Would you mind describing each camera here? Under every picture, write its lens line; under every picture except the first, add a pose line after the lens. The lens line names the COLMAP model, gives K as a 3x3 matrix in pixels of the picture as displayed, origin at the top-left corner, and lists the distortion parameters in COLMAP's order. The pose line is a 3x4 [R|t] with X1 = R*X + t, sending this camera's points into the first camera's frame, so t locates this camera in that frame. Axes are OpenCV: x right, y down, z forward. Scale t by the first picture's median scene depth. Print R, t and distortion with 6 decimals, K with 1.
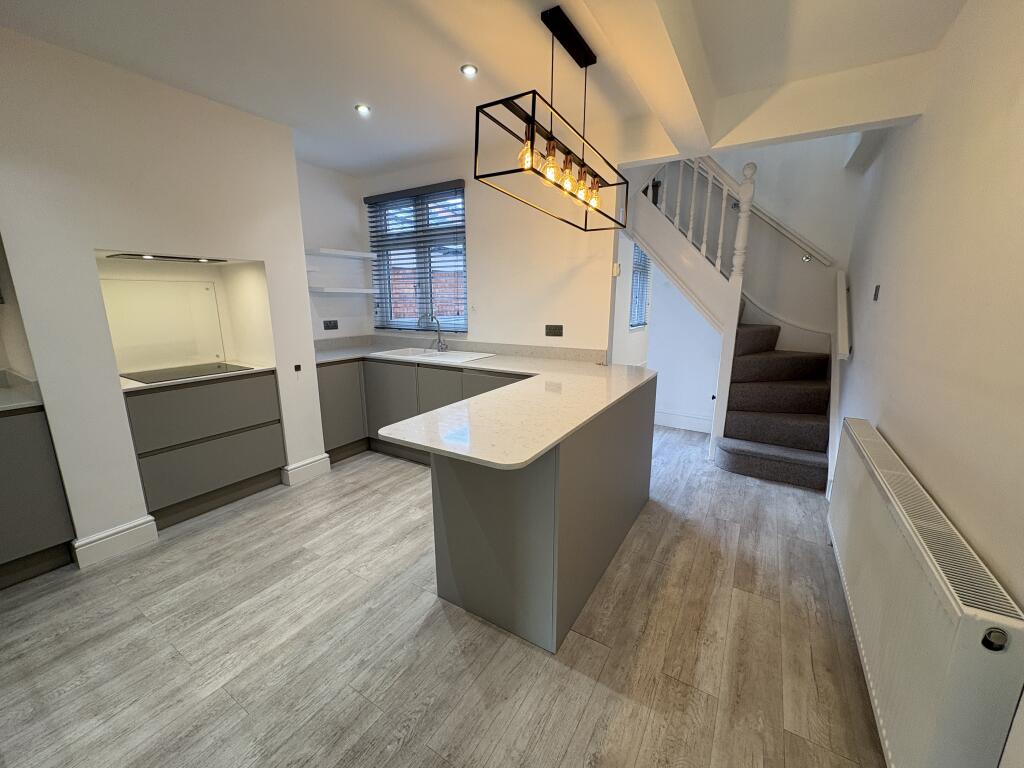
lens RADIAL K [[400.6, 0, 510.1], [0, 400.6, 379.9], [0, 0, 1]] dist [0.000198, -0.000155]
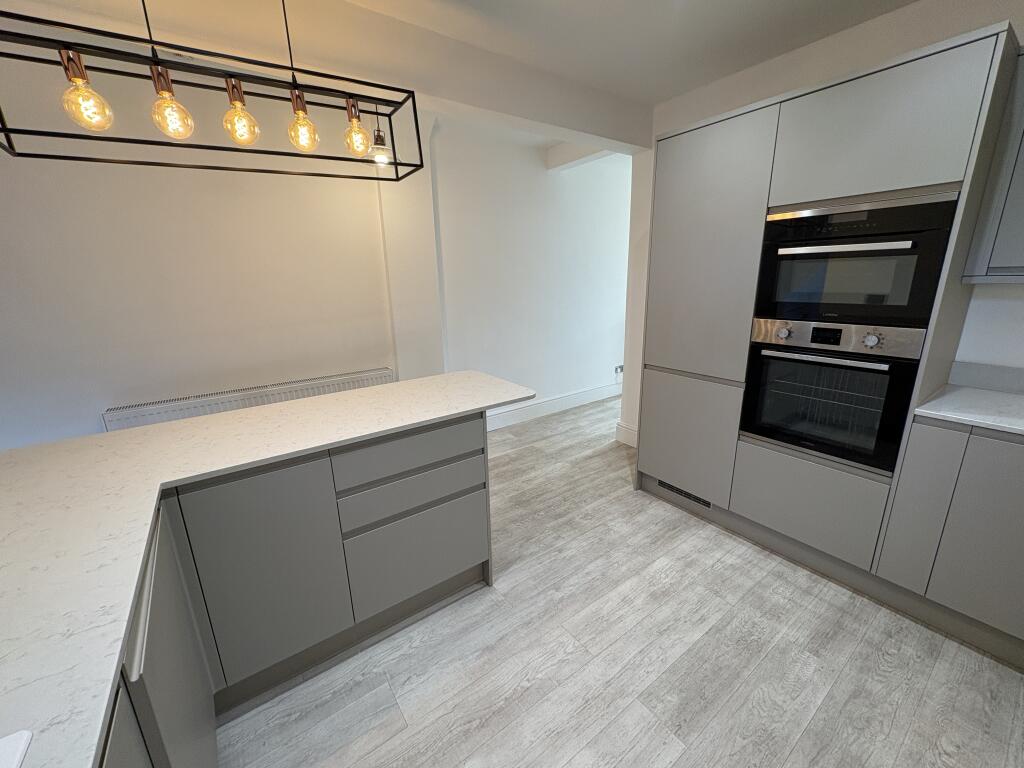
lens RADIAL K [[407.5, 0, 512.0], [0, 407.5, 384.0], [0, 0, 1]] dist [0.001541, -0.000137]
pose [[-0.924571, -0.072767, 0.373997, -0.527354], [0.103659, 0.896526, 0.430693, -0.323993], [-0.366638, 0.436974, -0.821359, 1.478680]]
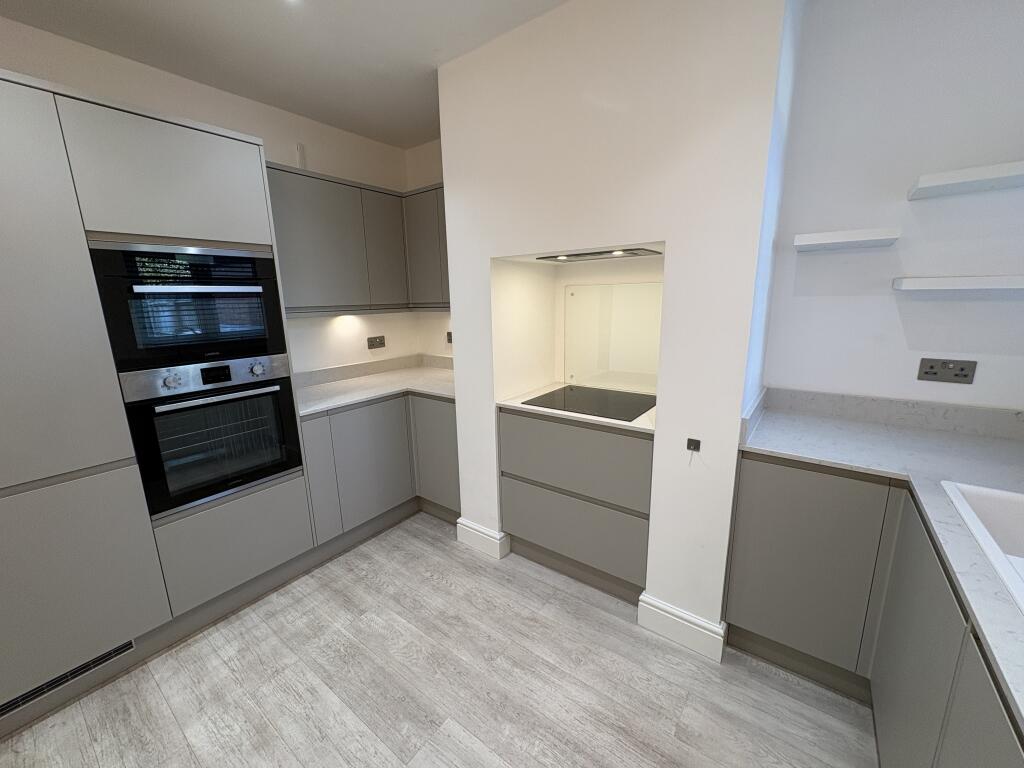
lens RADIAL K [[407.5, 0, 512.0], [0, 407.5, 384.0], [0, 0, 1]] dist [0.001541, -0.000137]
pose [[-0.083408, 0.215557, -0.972922, -0.031629], [-0.179203, 0.957164, 0.227429, -0.264561], [0.980270, 0.193320, -0.041207, 1.139602]]
